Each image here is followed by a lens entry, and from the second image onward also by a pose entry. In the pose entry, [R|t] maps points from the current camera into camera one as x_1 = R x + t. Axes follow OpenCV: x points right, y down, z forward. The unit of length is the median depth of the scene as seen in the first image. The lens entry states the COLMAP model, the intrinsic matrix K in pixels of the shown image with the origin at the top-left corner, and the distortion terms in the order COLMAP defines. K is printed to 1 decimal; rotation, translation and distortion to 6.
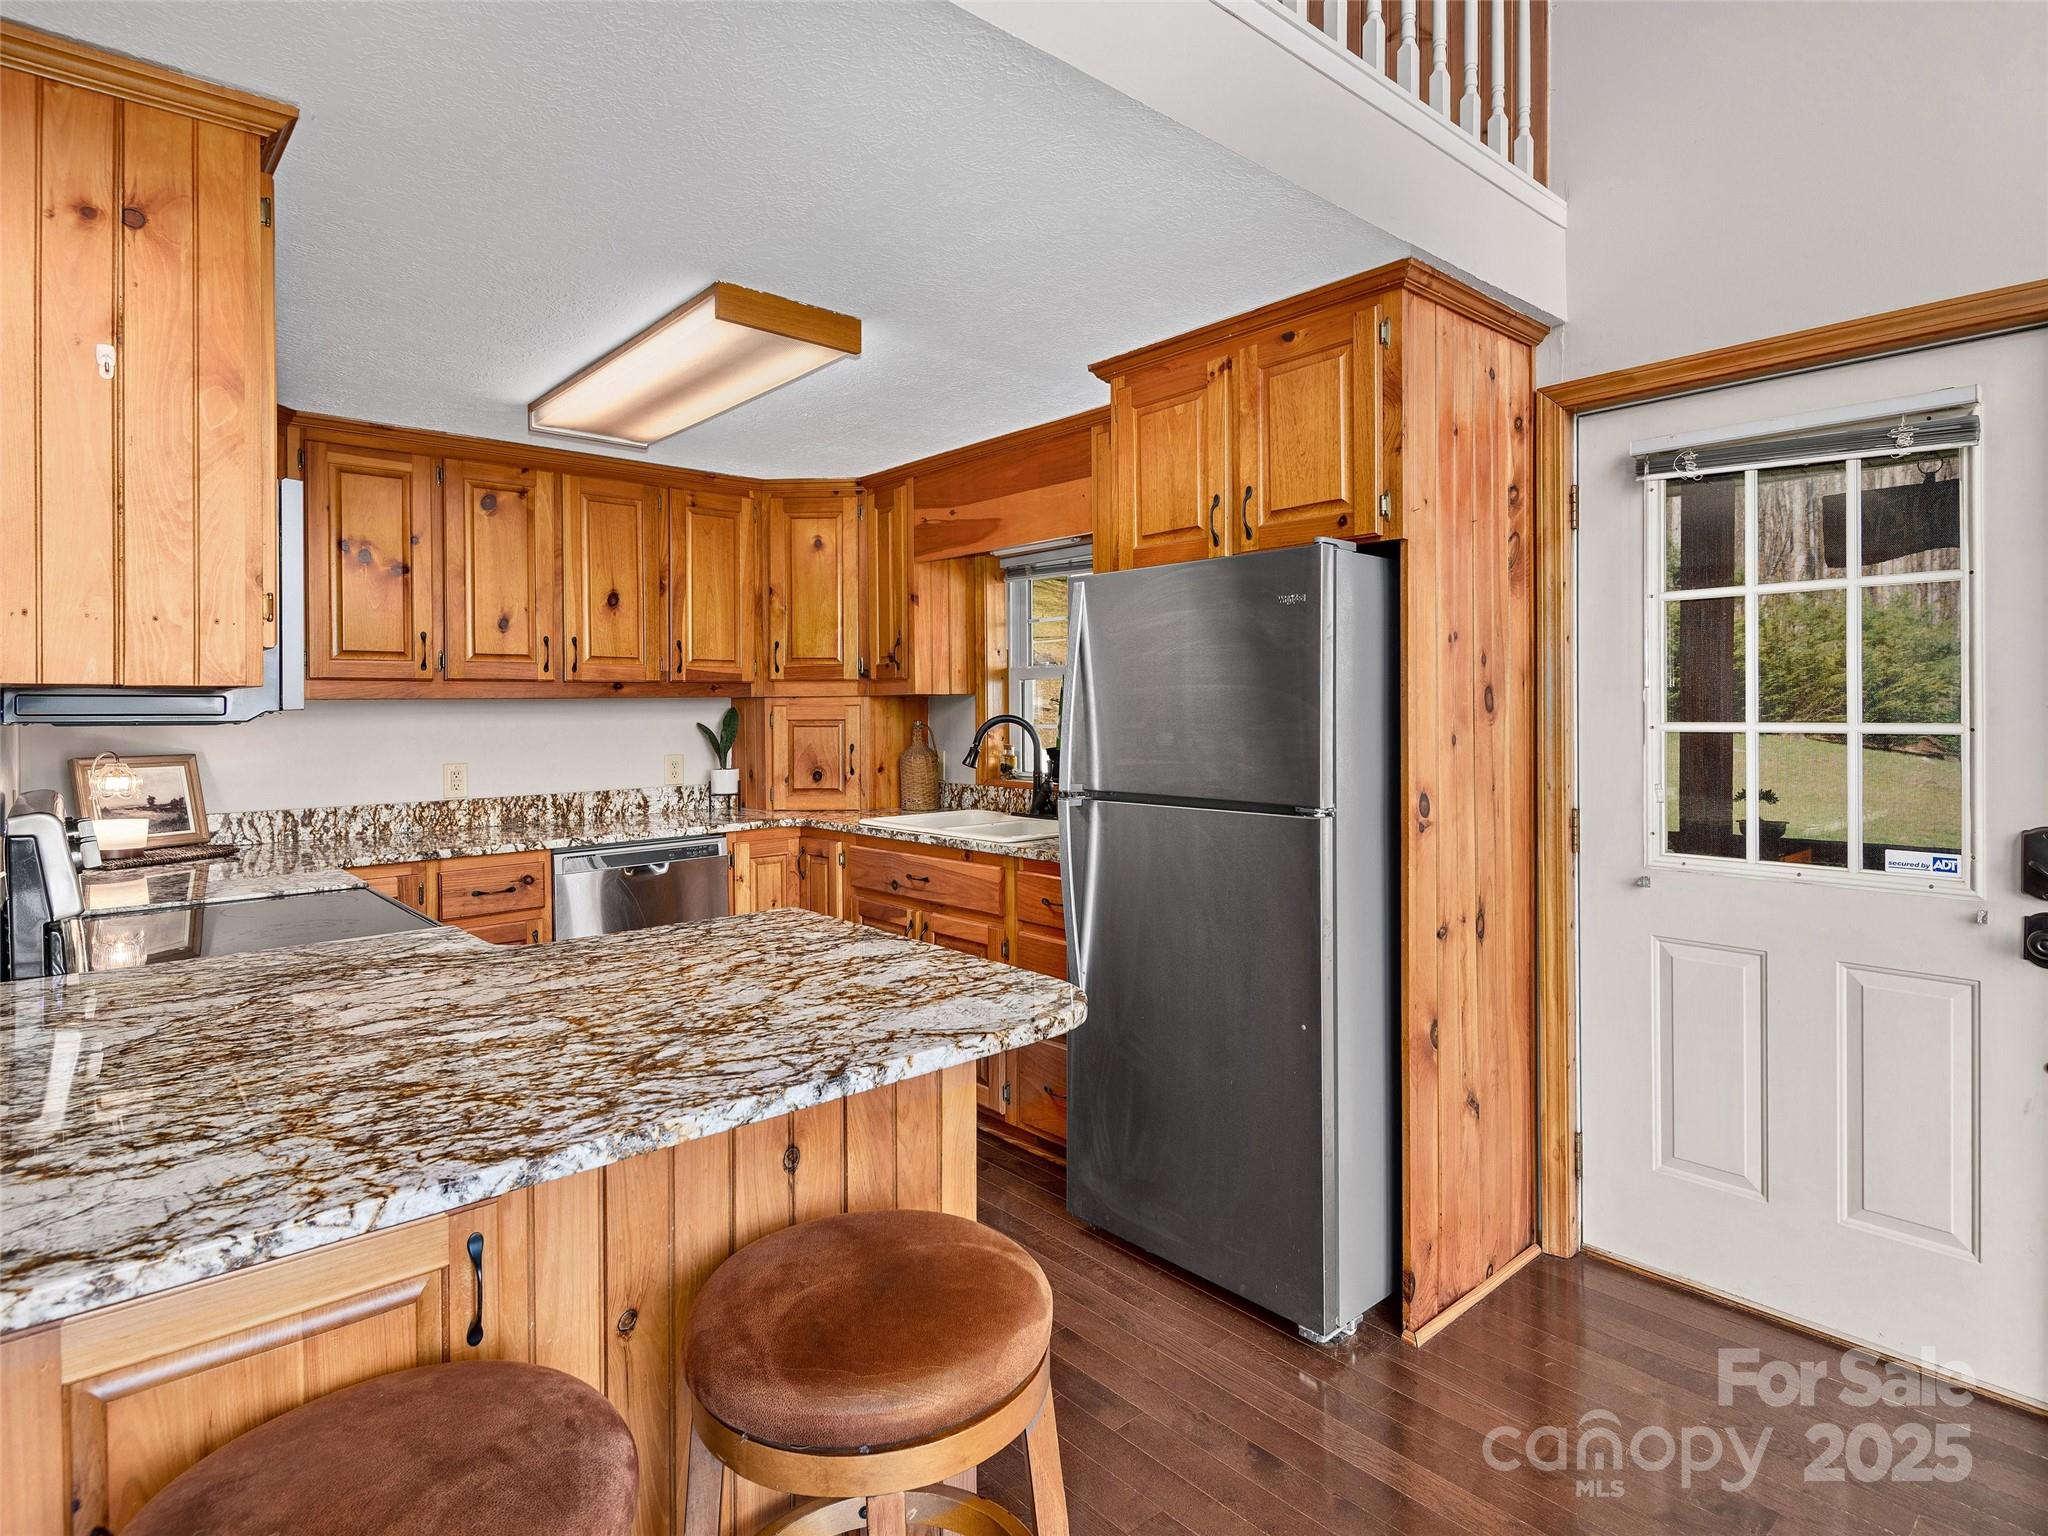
lens RADIAL K [[1093.1, 0, 1067.4], [0, 1093.1, 710.8], [0, 0, 1]] dist [0.007247, 0.000991]
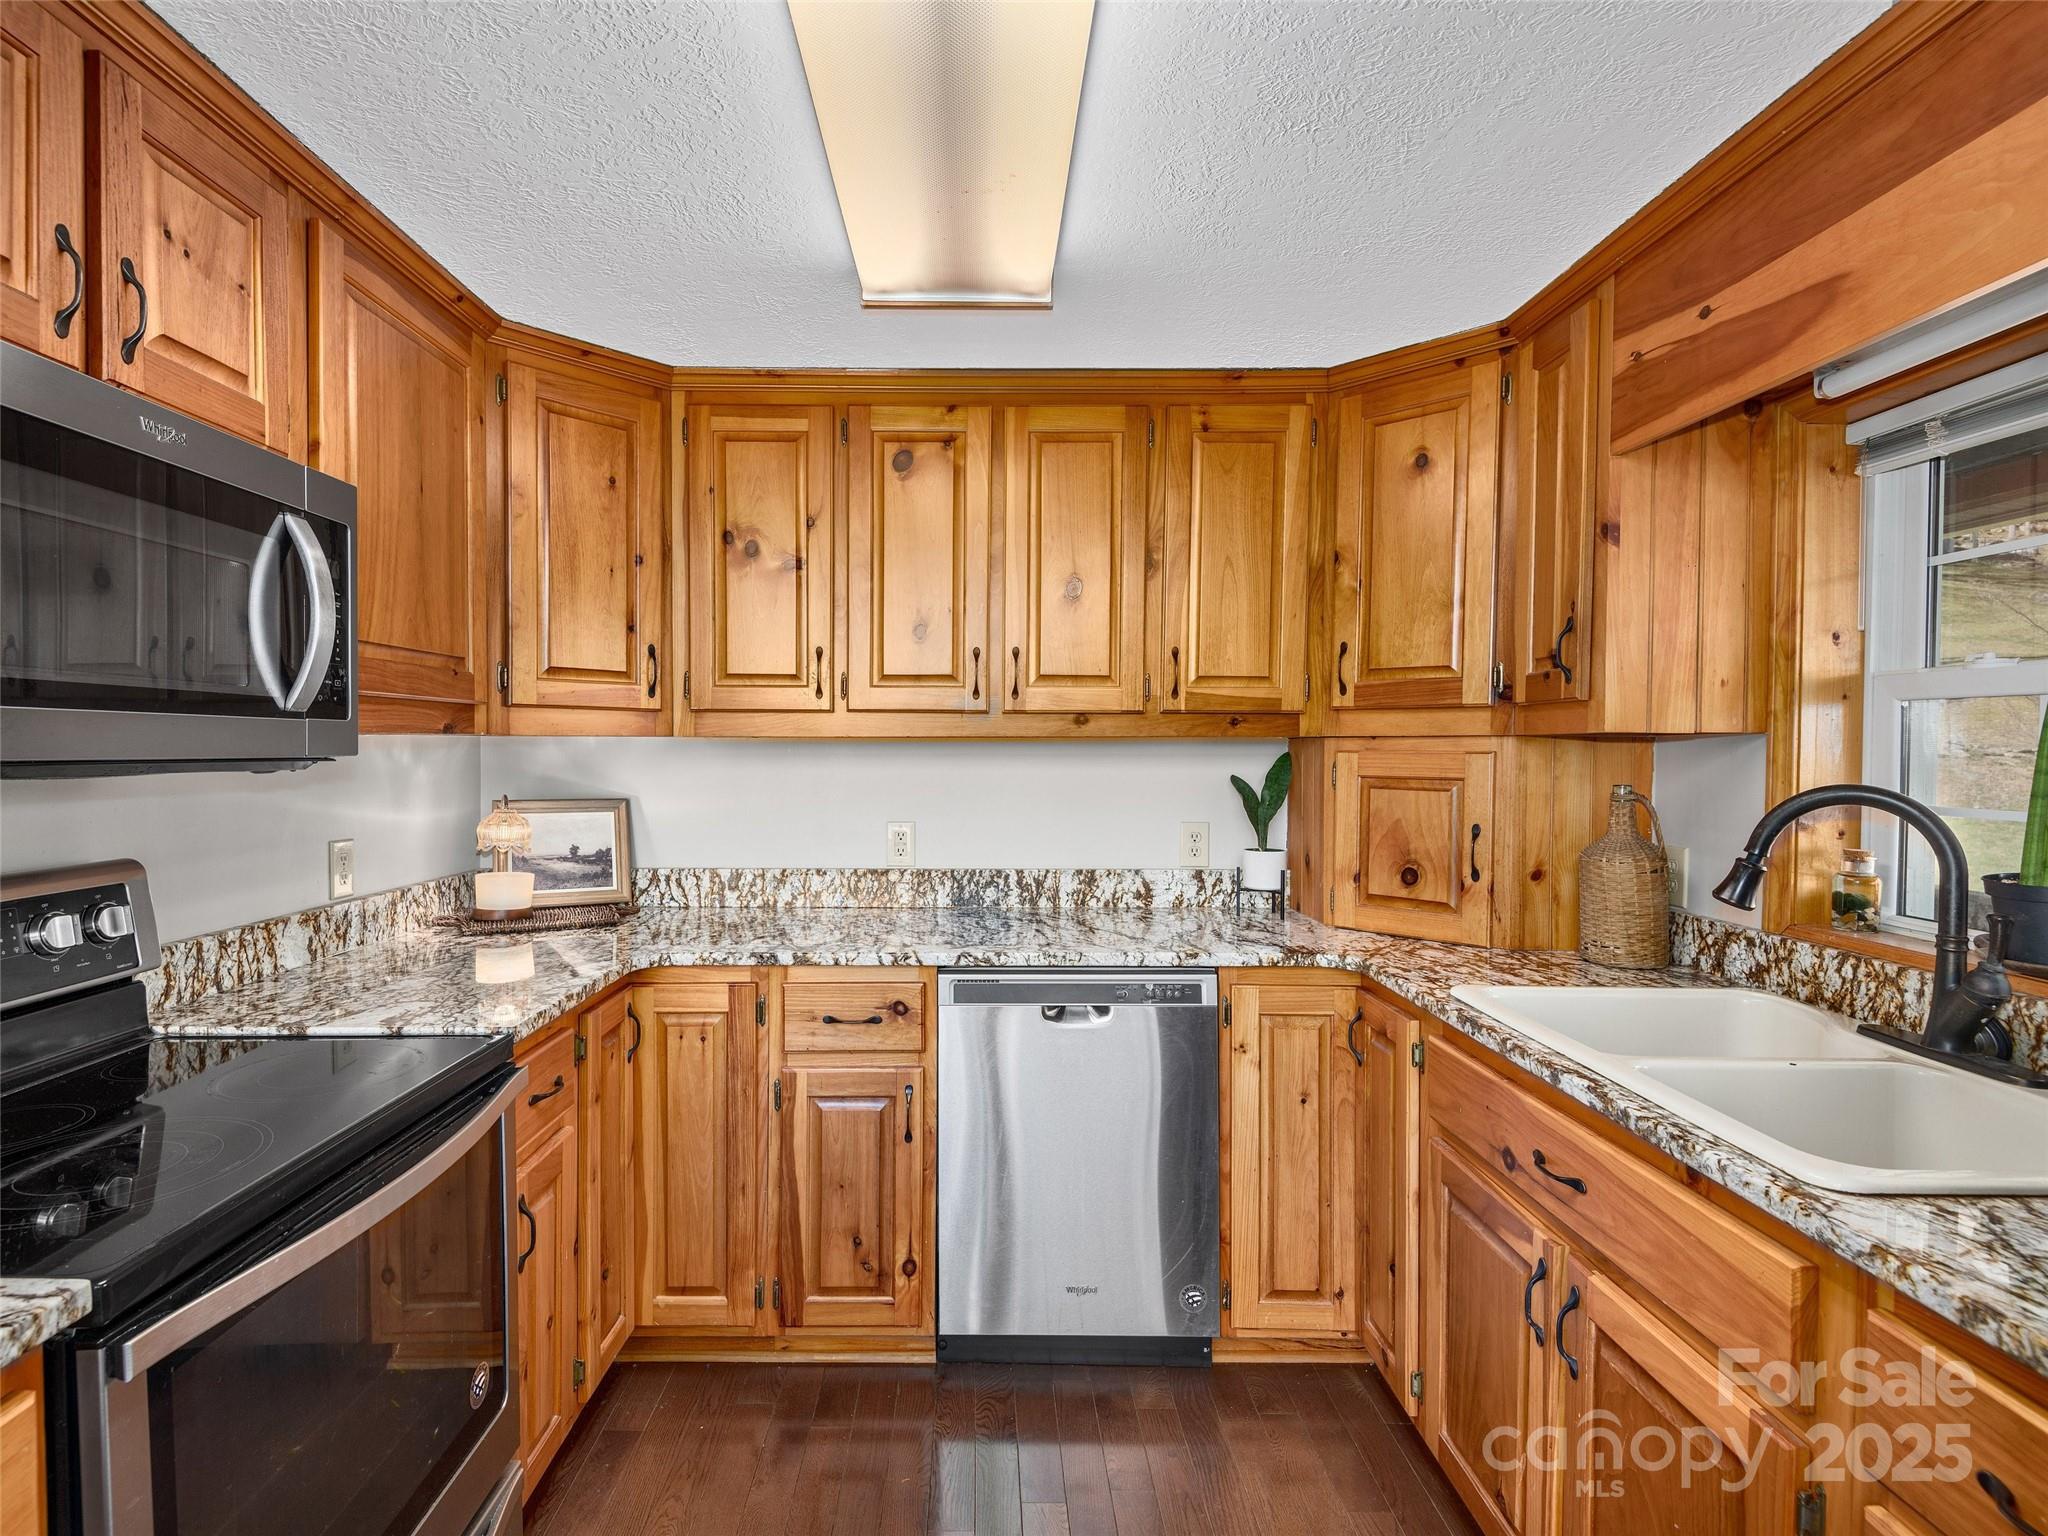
lens RADIAL K [[1046.8, 0, 955.8], [0, 1046.8, 770.0], [0, 0, 1]] dist [0.013648, -0.008030]
pose [[0.717948, 0.028828, -0.695500, -0.022125], [-0.012906, 0.999522, 0.028107, -0.008091], [0.695977, -0.011204, 0.717977, 0.467982]]
